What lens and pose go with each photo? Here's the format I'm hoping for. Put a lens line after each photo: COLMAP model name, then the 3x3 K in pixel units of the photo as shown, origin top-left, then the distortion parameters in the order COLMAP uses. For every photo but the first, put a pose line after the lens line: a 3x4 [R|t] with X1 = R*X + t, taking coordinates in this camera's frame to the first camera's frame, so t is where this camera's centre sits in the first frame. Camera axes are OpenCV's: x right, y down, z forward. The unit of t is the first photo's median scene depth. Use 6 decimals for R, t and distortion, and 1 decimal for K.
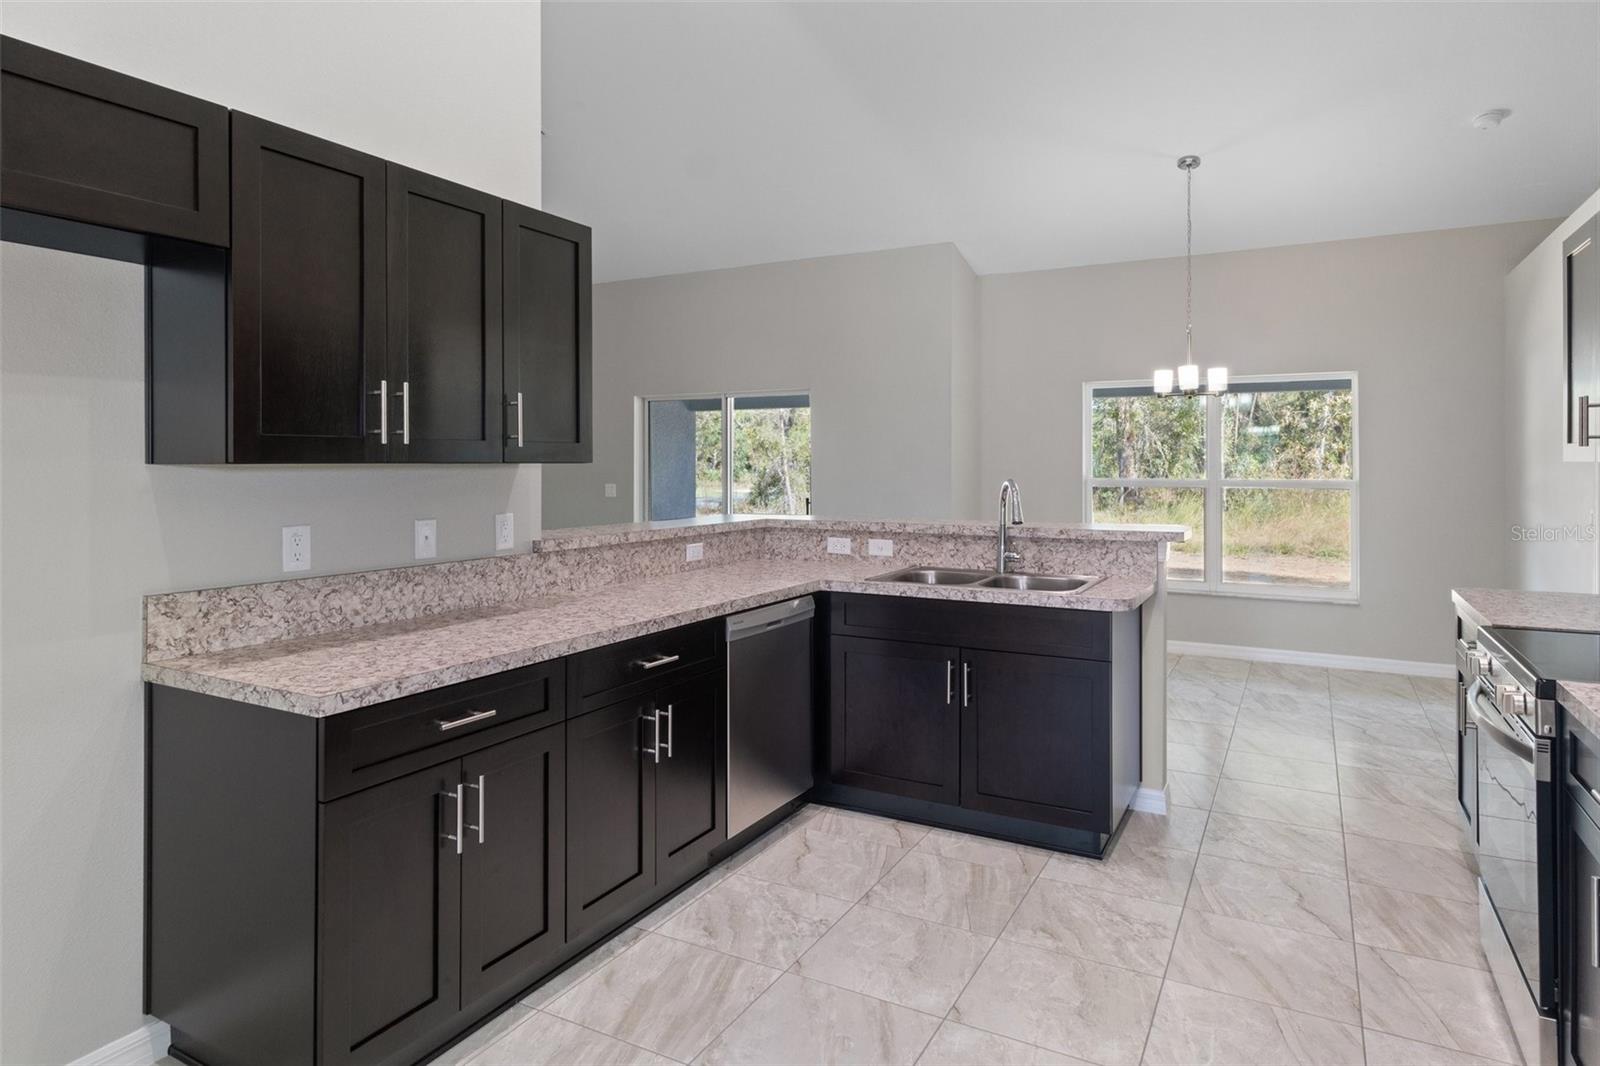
lens RADIAL K [[917.4, 0, 775.8], [0, 917.4, 462.6], [0, 0, 1]] dist [-0.001225, -0.007494]
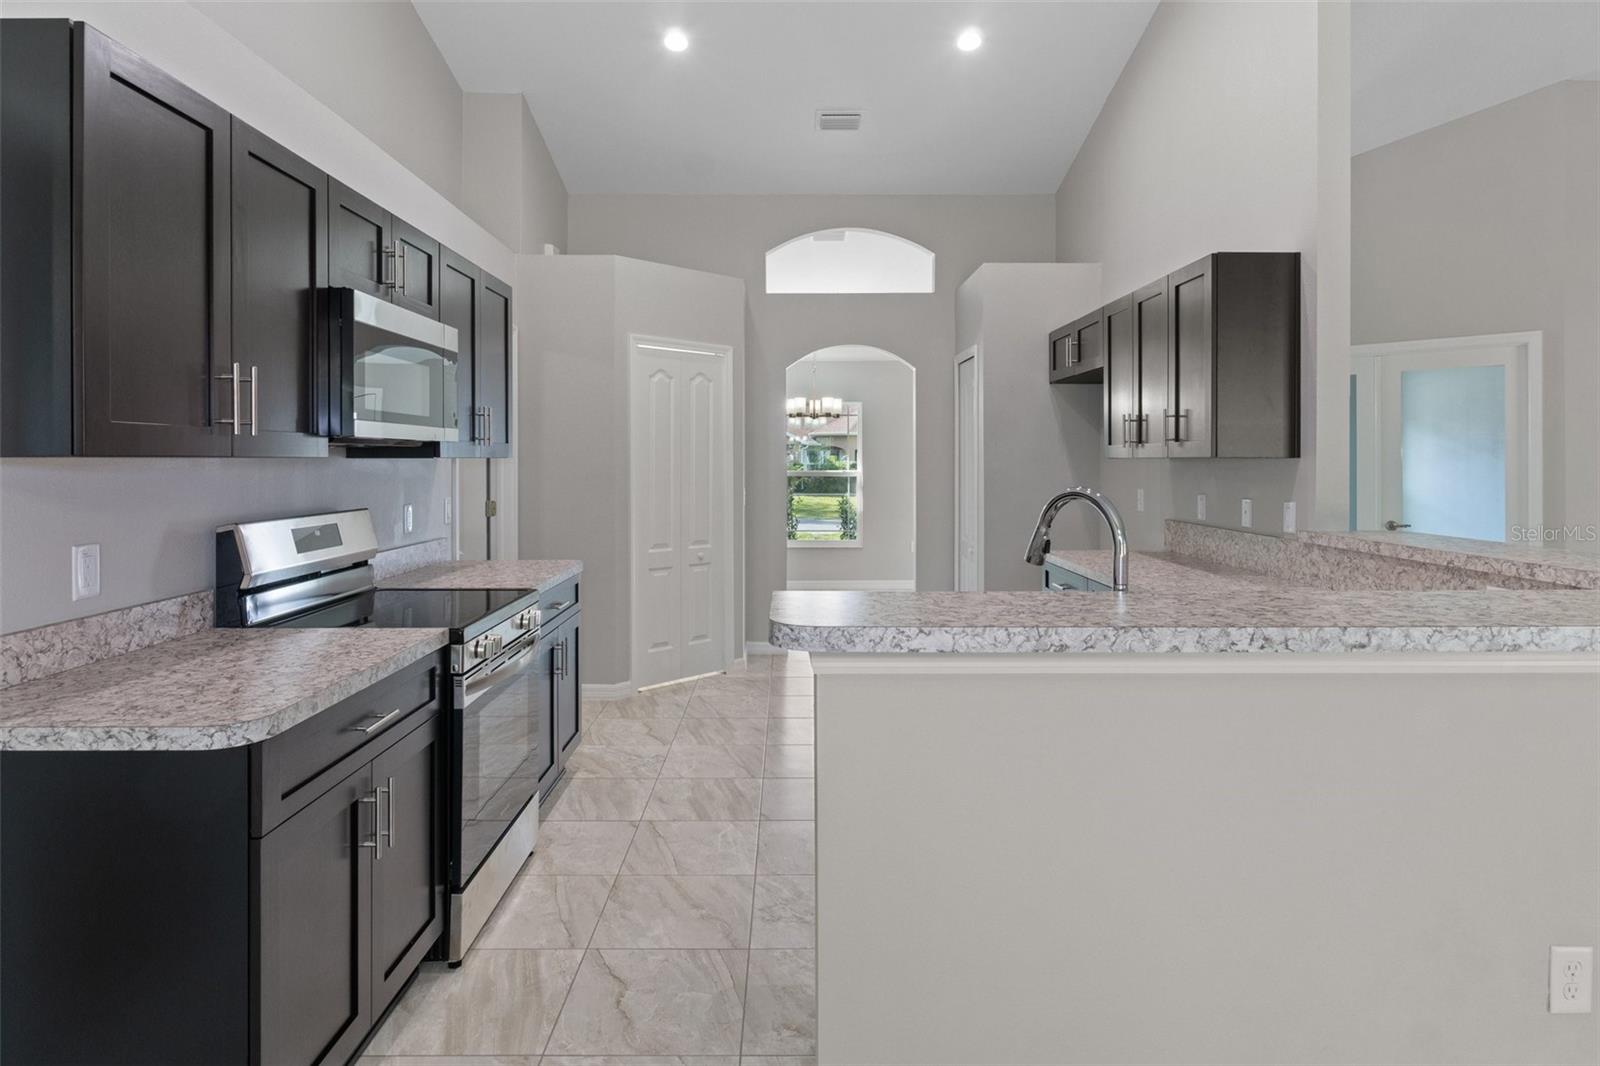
lens RADIAL K [[917.4, 0, 790.7], [0, 917.4, 461.2], [0, 0, 1]] dist [-0.001225, -0.007494]
pose [[-0.863612, 0.004866, -0.504133, 0.812318], [0.004948, 0.999987, 0.001175, 0.002858], [0.504132, -0.001480, -0.863625, 1.694497]]
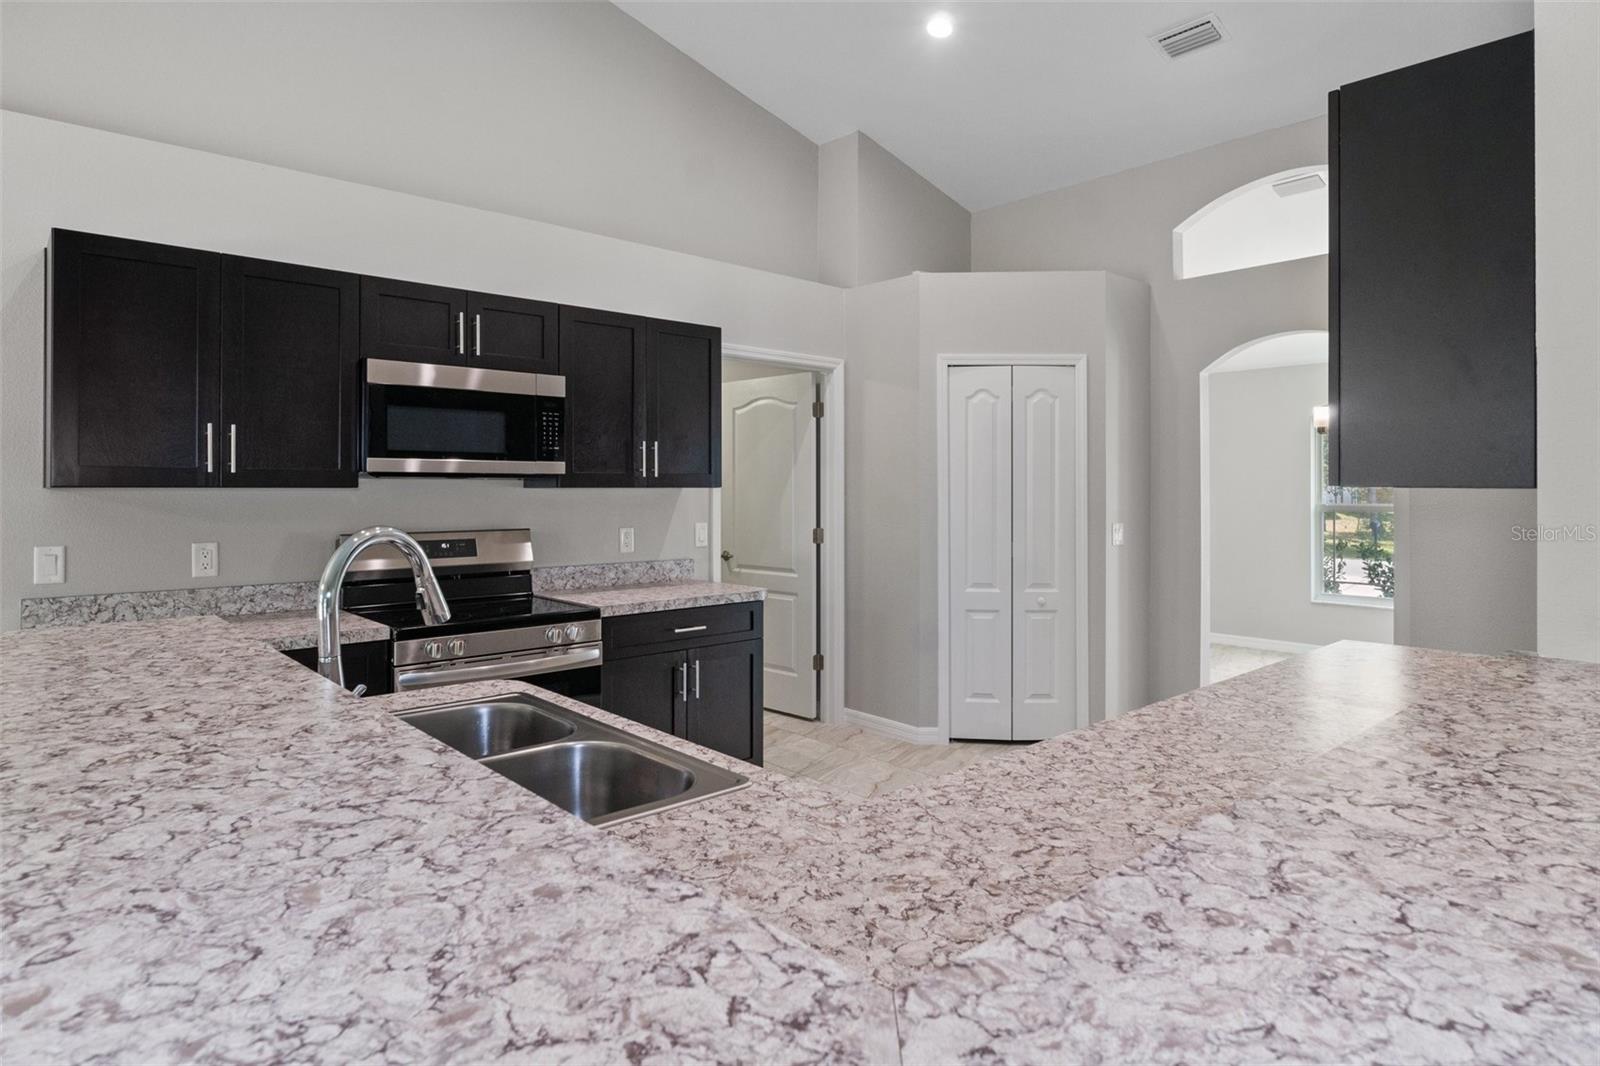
lens RADIAL K [[884.8, 0, 800.1], [0, 884.8, 490.8], [0, 0, 1]] dist [-0.019131, 0.000135]
pose [[-0.945747, 0.000528, 0.324904, -0.071178], [0.000566, 1.000000, 0.000022, 0.002000], [-0.324904, 0.000204, -0.945747, 1.593511]]
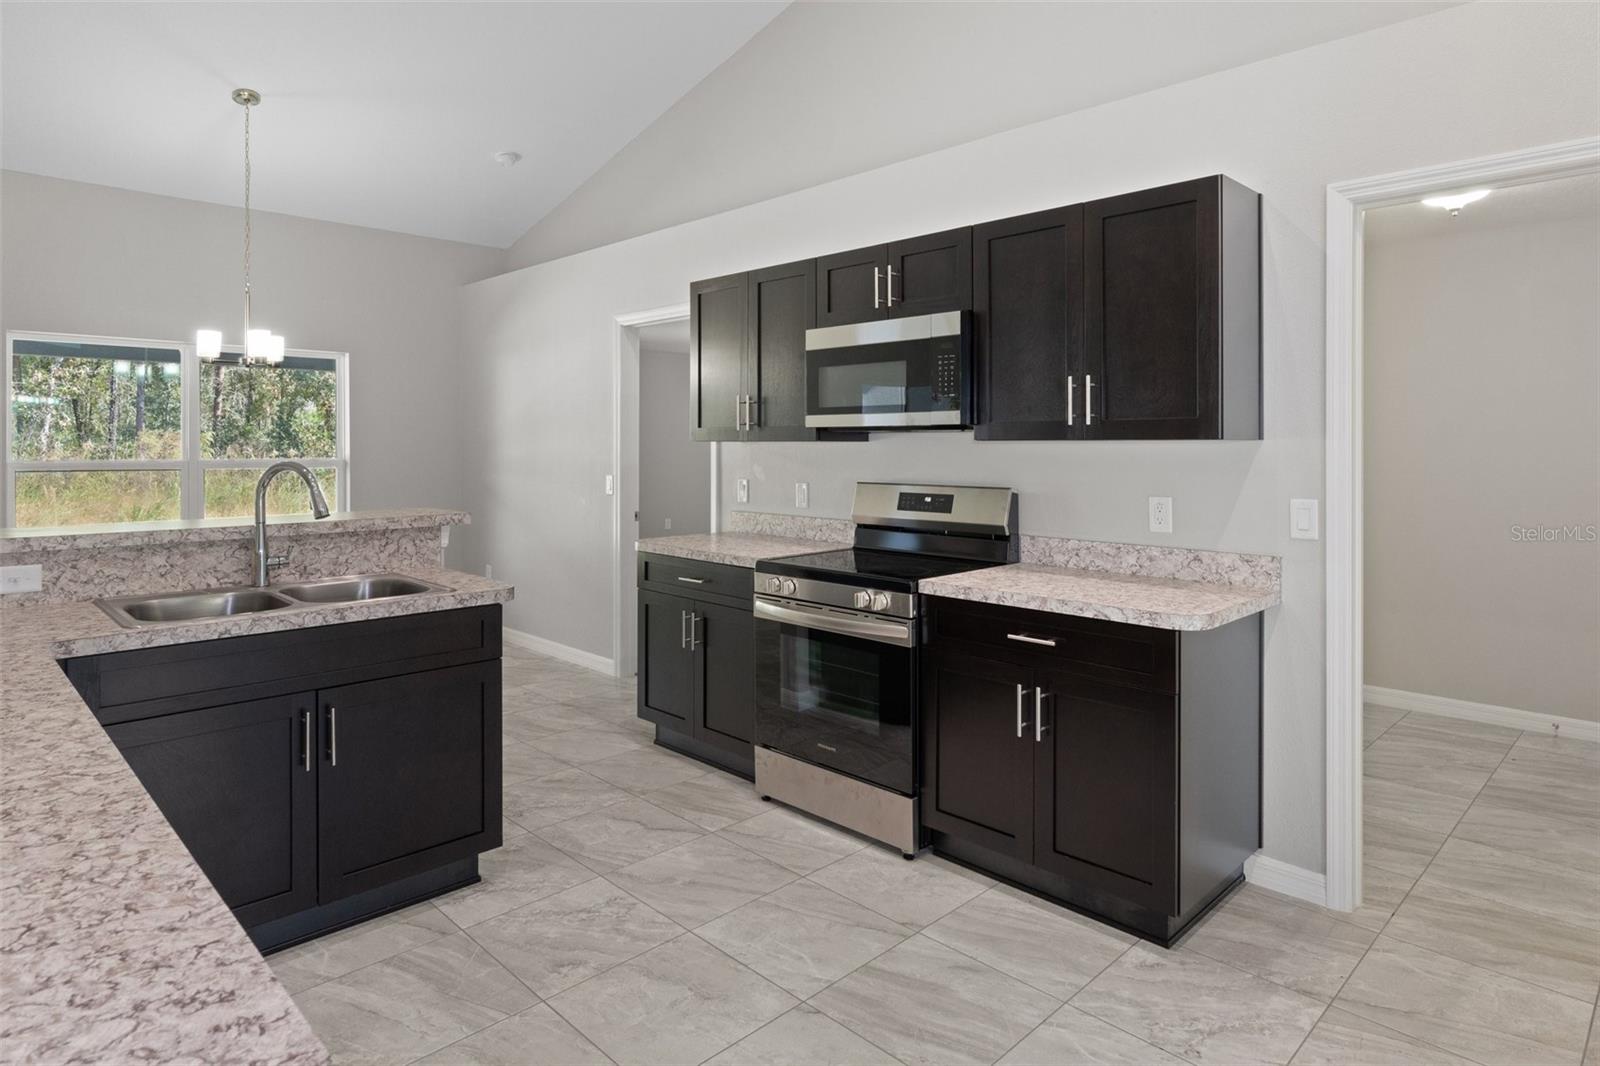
lens RADIAL K [[917.4, 0, 787.6], [0, 917.4, 443.1], [0, 0, 1]] dist [-0.001225, -0.007494]
pose [[0.273308, 0.002663, 0.961923, -0.453624], [-0.004273, 0.999990, -0.001554, 0.003195], [-0.961917, -0.003685, 0.273316, 0.490385]]
